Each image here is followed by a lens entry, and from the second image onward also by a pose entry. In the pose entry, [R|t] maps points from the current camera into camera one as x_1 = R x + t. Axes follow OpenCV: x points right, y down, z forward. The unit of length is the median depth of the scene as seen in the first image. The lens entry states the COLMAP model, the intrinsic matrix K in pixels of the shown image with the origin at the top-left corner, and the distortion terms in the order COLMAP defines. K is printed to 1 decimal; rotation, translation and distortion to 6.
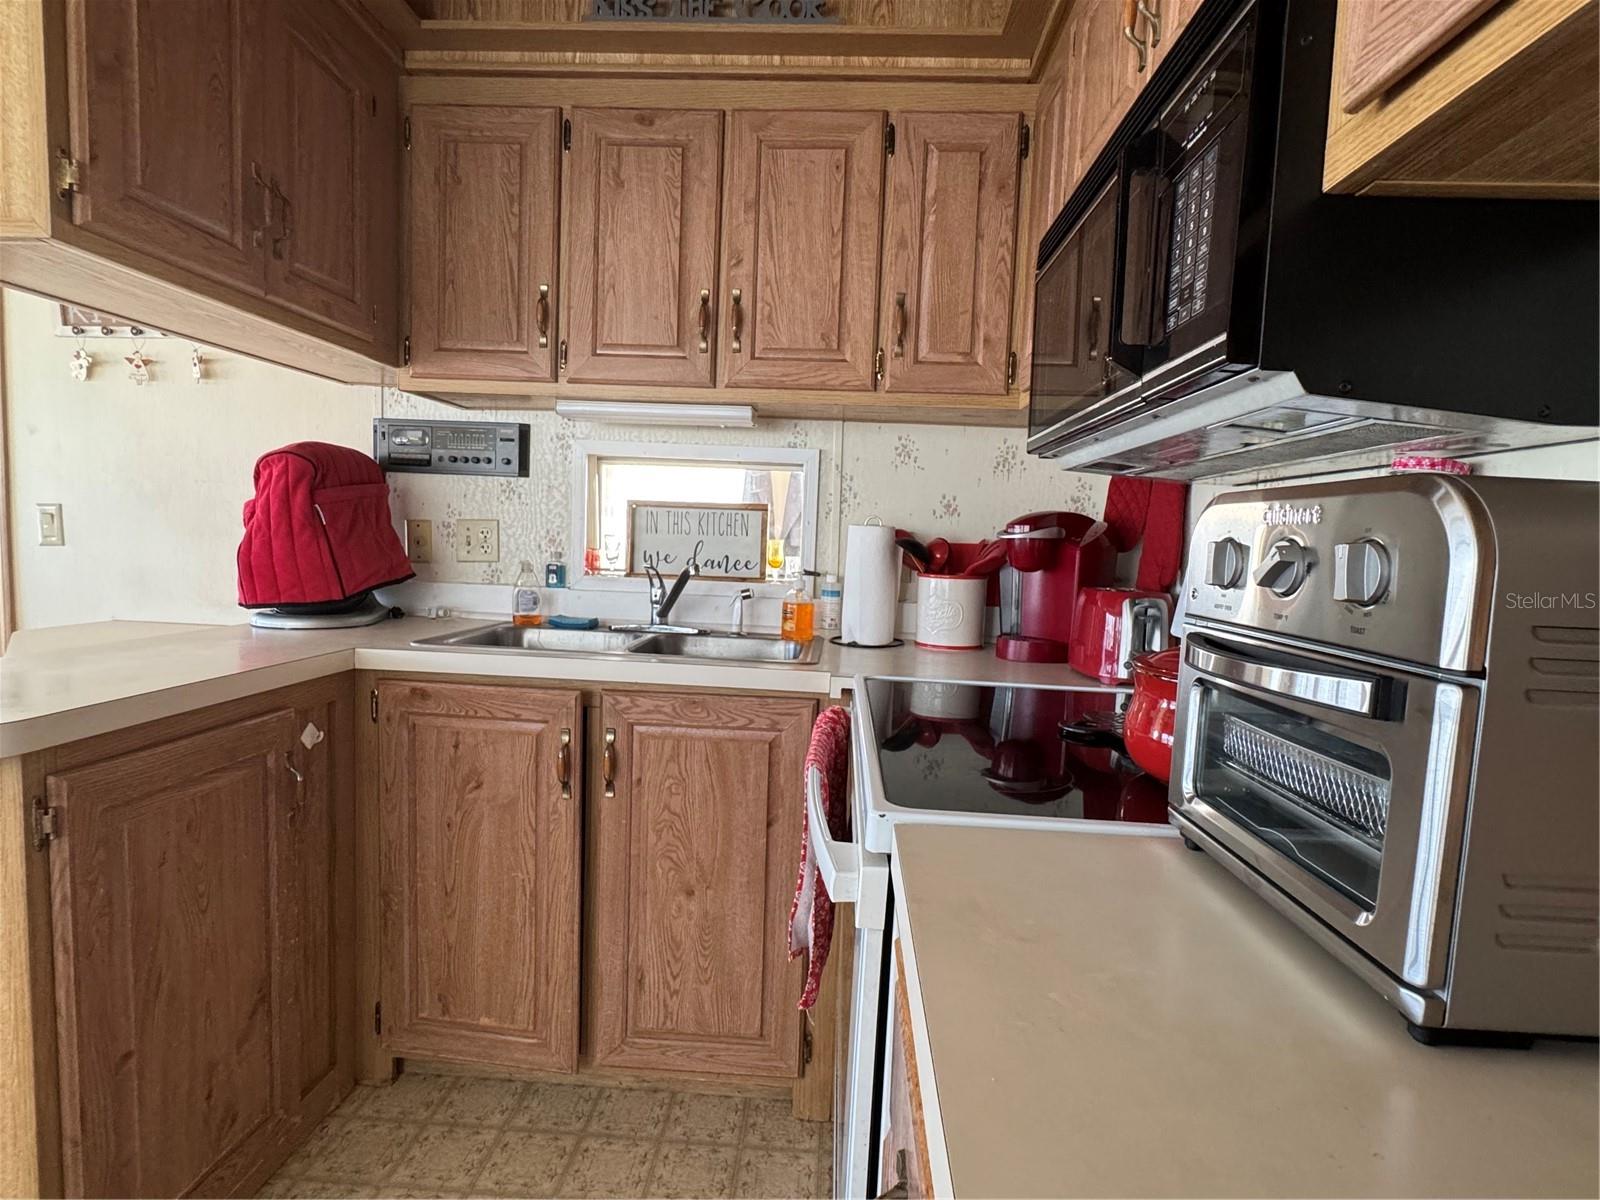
lens RADIAL K [[818.3, 0, 800.0], [0, 818.3, 600.0], [0, 0, 1]] dist [-0.006168, 0.000951]
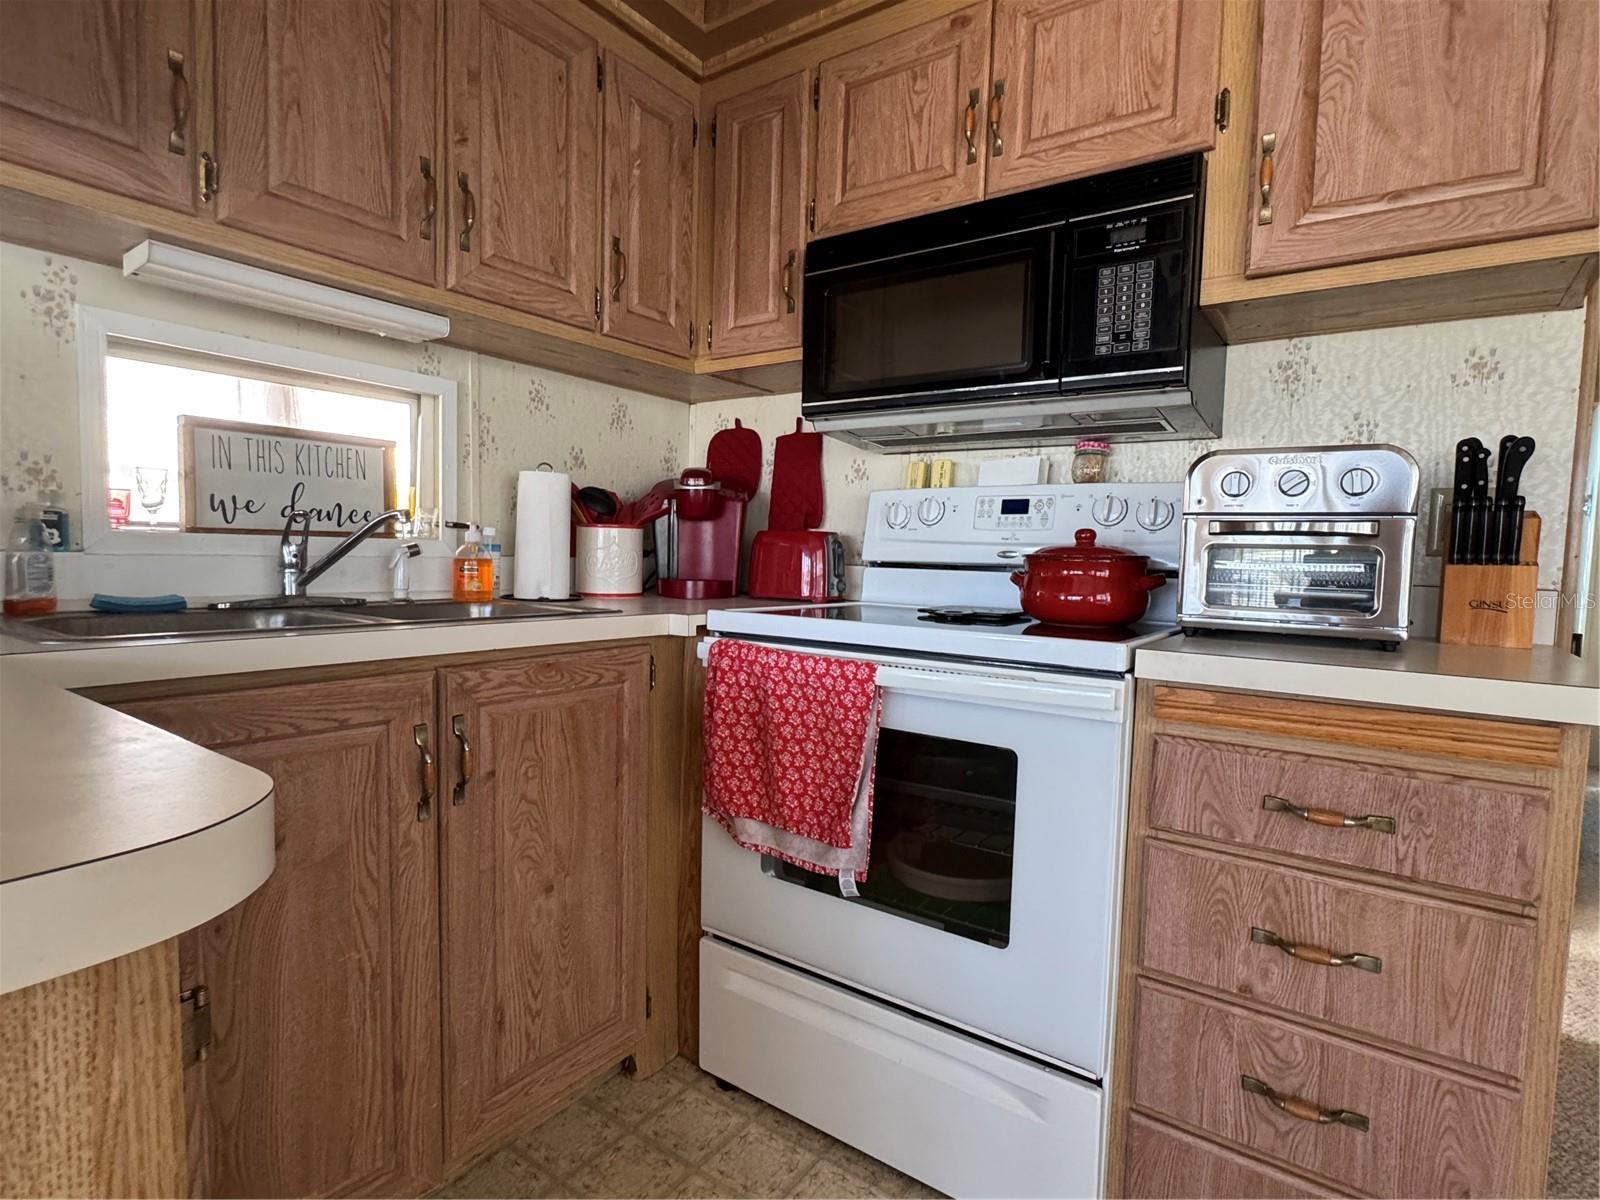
lens RADIAL K [[818.3, 0, 800.0], [0, 818.3, 600.0], [0, 0, 1]] dist [-0.006168, 0.000951]
pose [[0.538392, -0.075846, 0.839275, -0.629846], [0.058045, 0.996914, 0.052857, 0.025008], [-0.840693, 0.020258, 0.541133, 0.286310]]
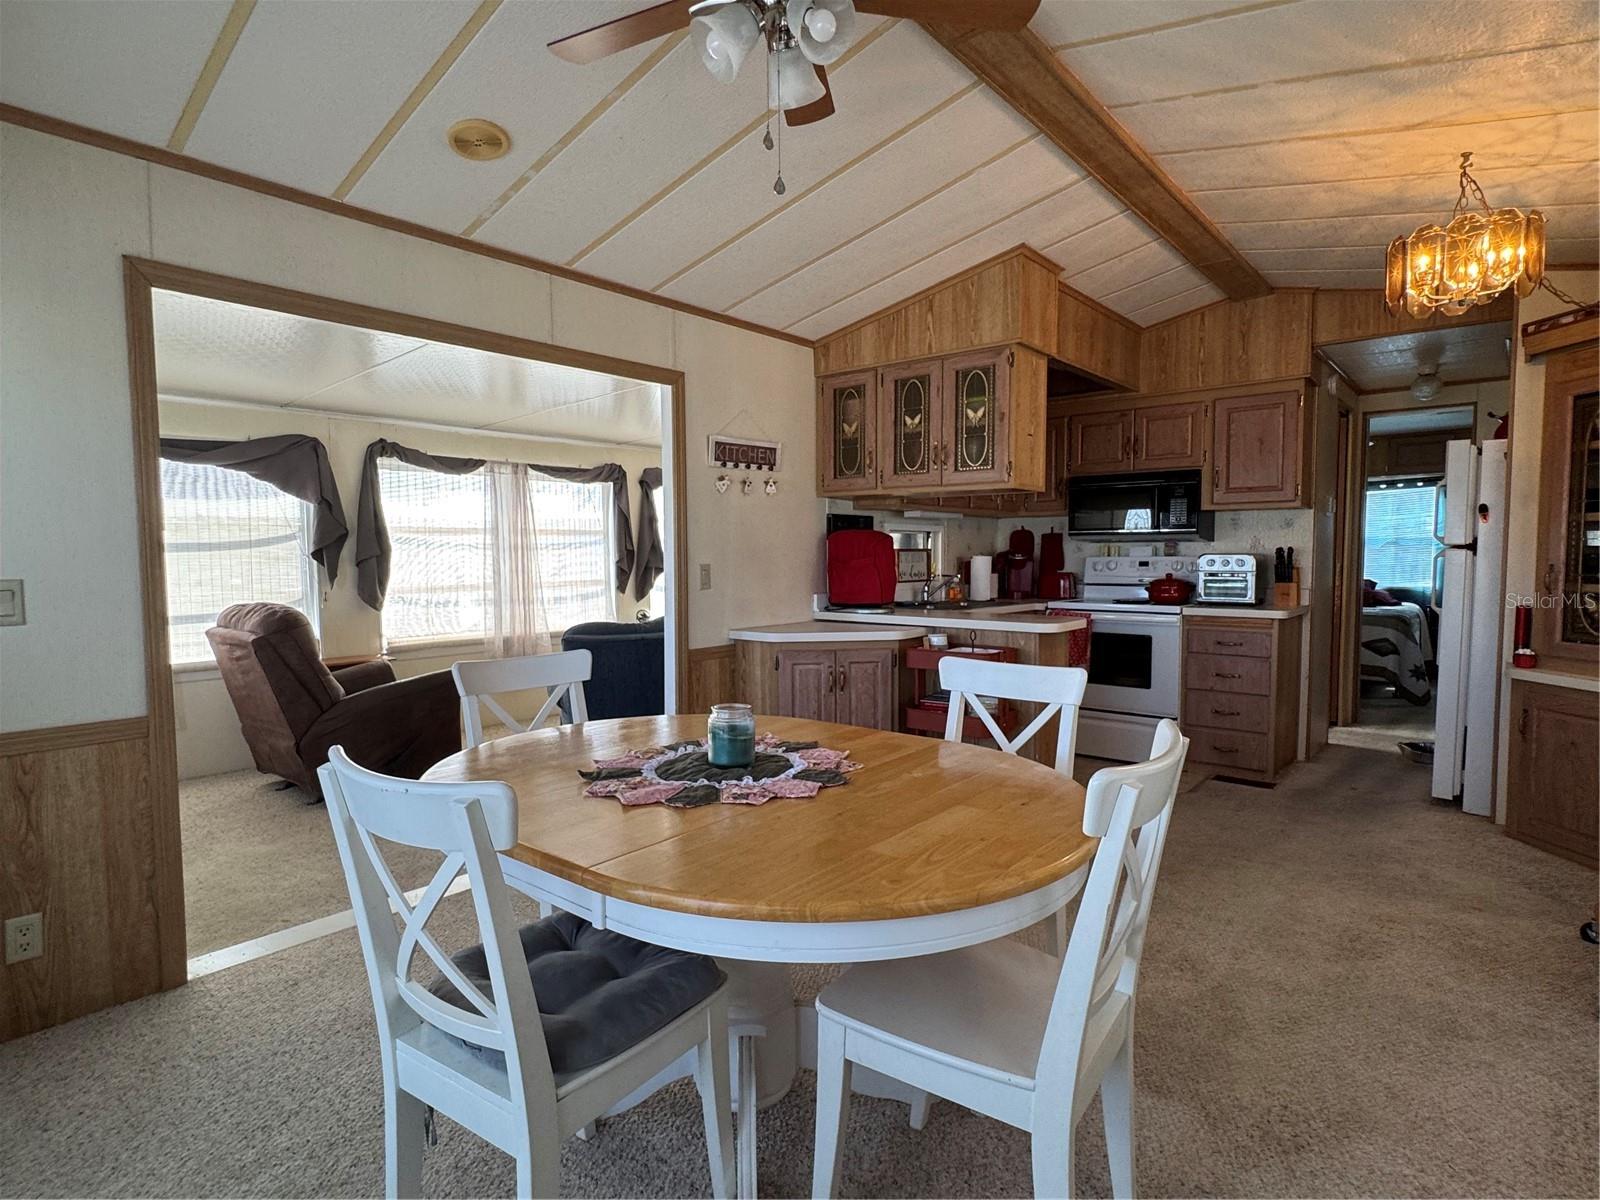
lens RADIAL K [[837.0, 0, 800.0], [0, 837.0, 600.0], [0, 0, 1]] dist [0.000647, -0.000393]
pose [[0.606781, -0.087527, 0.790035, -2.738308], [0.089580, 0.995117, 0.041446, -0.126617], [-0.789805, 0.045623, 0.611659, -0.242820]]
